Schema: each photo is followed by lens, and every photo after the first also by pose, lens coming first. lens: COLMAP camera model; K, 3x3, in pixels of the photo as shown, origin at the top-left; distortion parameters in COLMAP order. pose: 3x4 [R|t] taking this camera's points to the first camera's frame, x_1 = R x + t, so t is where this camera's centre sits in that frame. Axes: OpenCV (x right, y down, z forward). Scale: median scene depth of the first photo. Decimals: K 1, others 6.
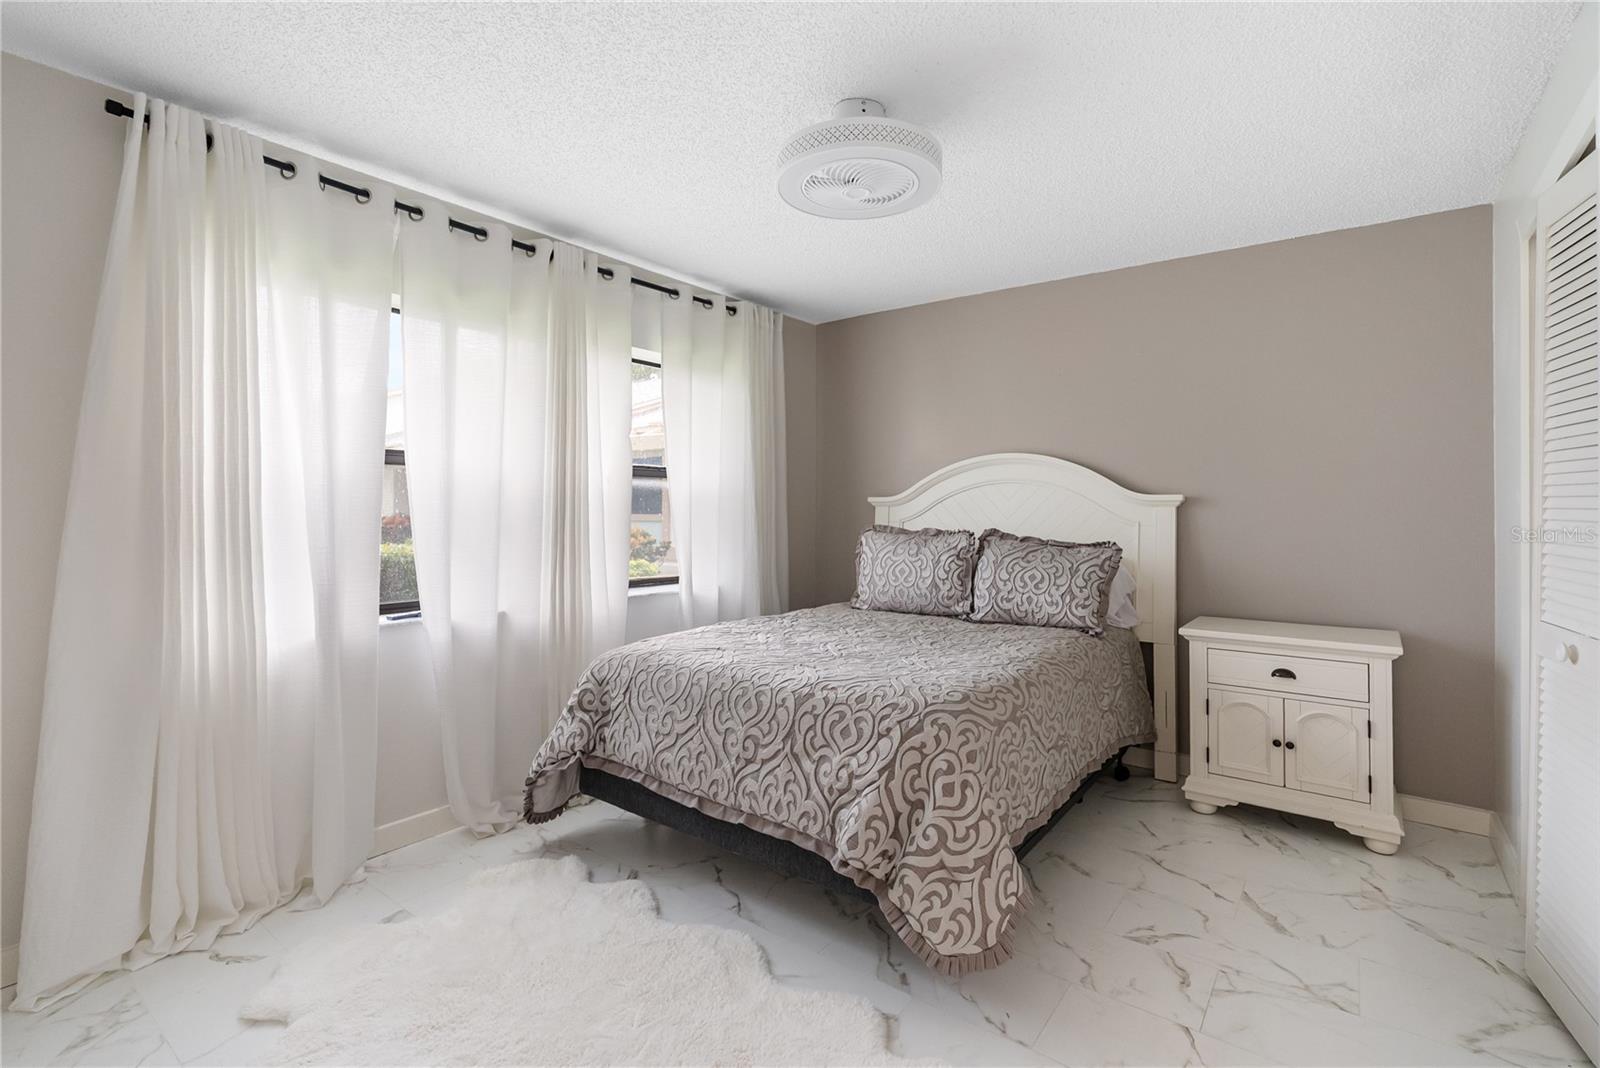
lens RADIAL K [[727.2, 0, 796.4], [0, 727.2, 518.8], [0, 0, 1]] dist [-0.015672, 0.000016]
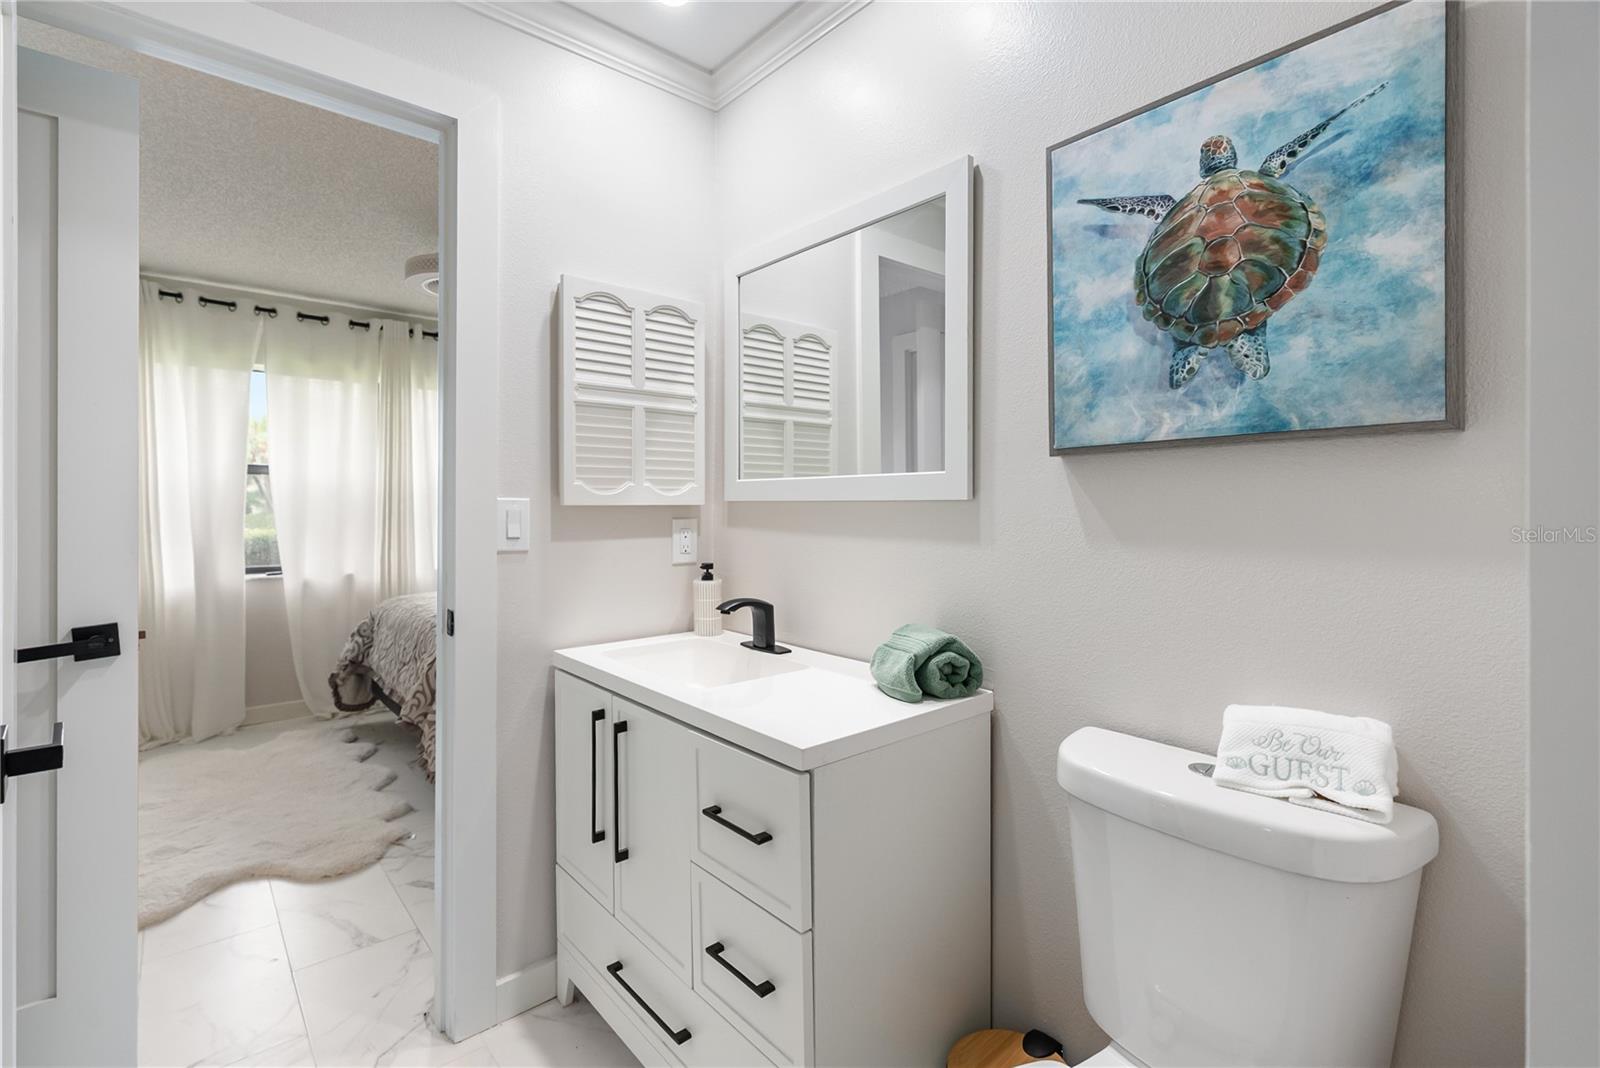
lens RADIAL K [[727.2, 0, 803.1], [0, 727.2, 523.9], [0, 0, 1]] dist [-0.015672, 0.000016]
pose [[0.981956, 0.009114, -0.188888, 0.903374], [-0.007640, 0.999934, 0.008531, 0.009532], [0.188953, -0.006934, 0.981962, -0.309937]]
